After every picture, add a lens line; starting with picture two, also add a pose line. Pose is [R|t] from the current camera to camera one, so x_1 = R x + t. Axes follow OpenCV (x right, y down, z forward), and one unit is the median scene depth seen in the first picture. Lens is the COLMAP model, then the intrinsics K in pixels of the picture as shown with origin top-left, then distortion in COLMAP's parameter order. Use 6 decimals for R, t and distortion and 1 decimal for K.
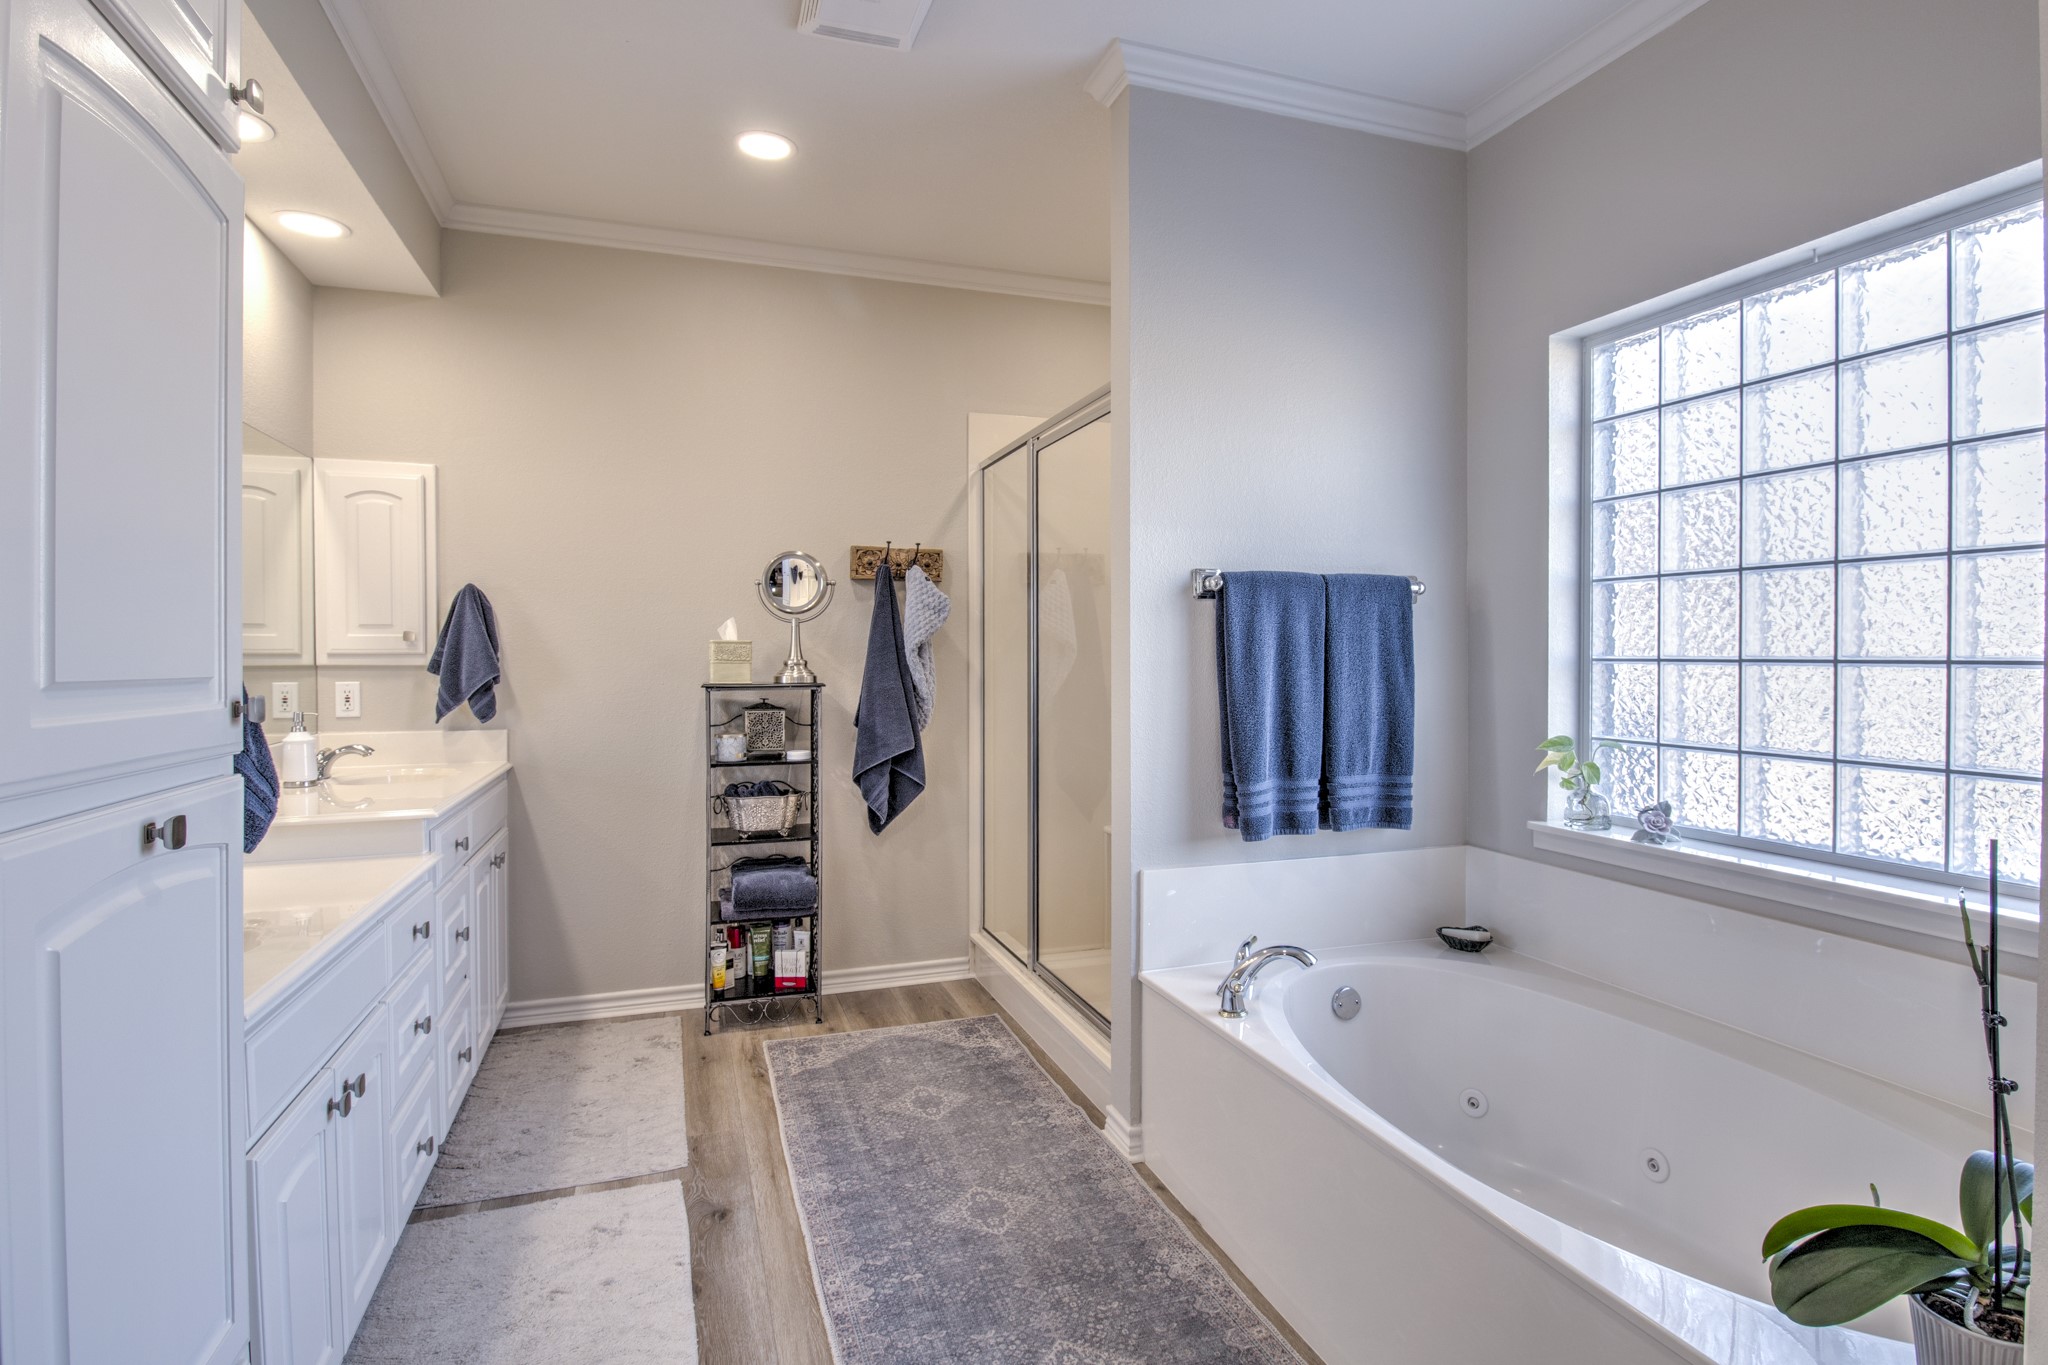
lens RADIAL K [[1063.1, 0, 1024.0], [0, 1063.1, 682.5], [0, 0, 1]] dist [-0.000772, -0.001474]
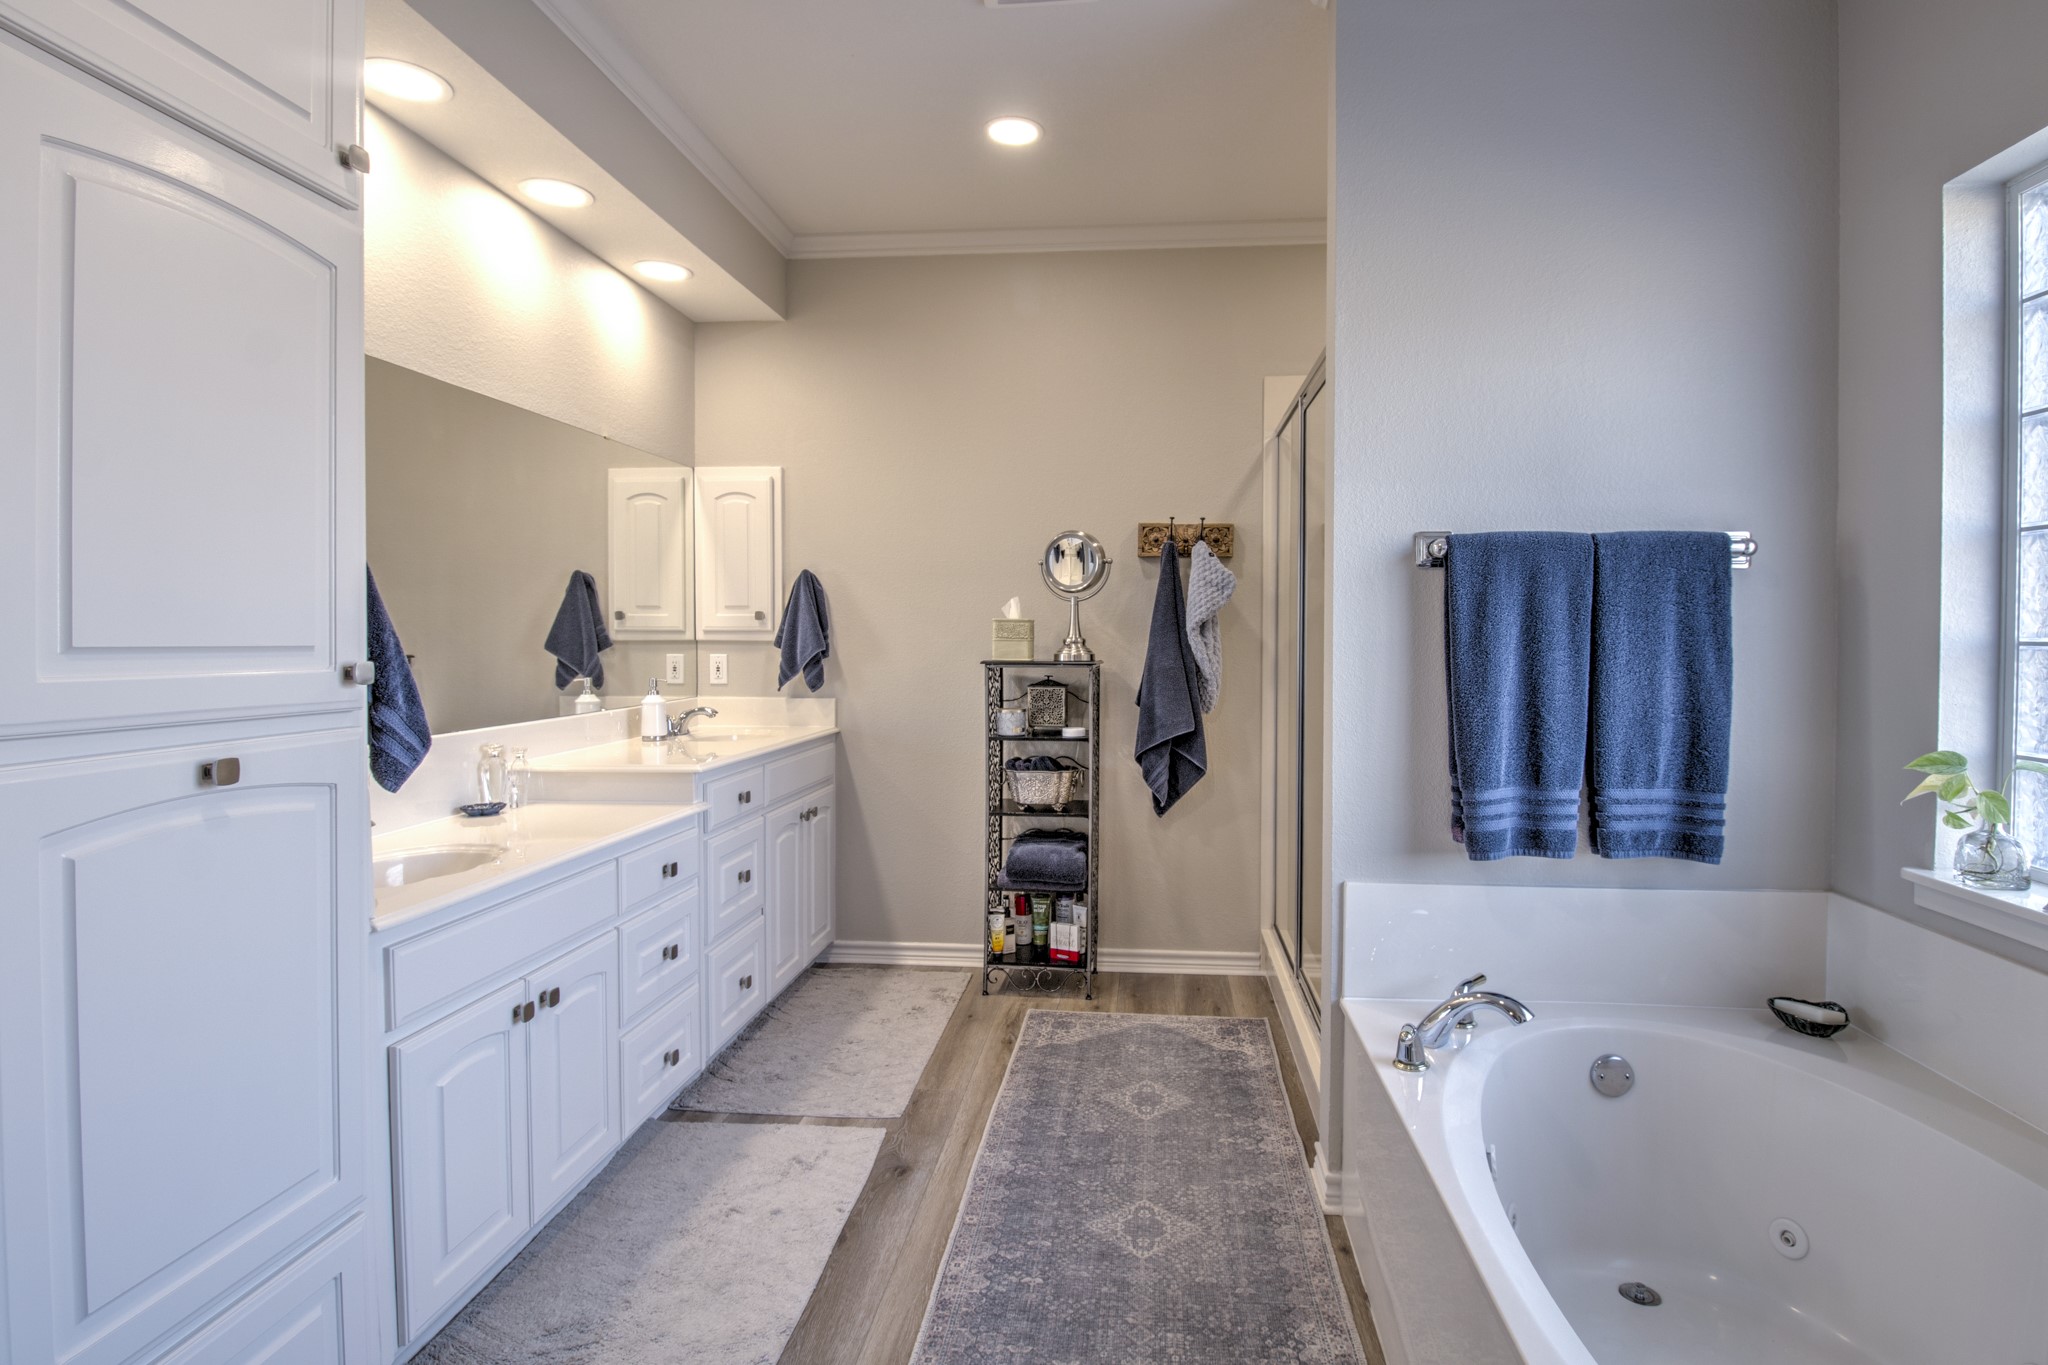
lens RADIAL K [[1035.6, 0, 1020.2], [0, 1035.6, 668.9], [0, 0, 1]] dist [-0.000972, -0.001338]
pose [[0.911518, 0.018386, -0.410849, 0.186113], [-0.015608, 0.999827, 0.010116, -0.001391], [0.410964, -0.002808, 0.911647, 0.103936]]
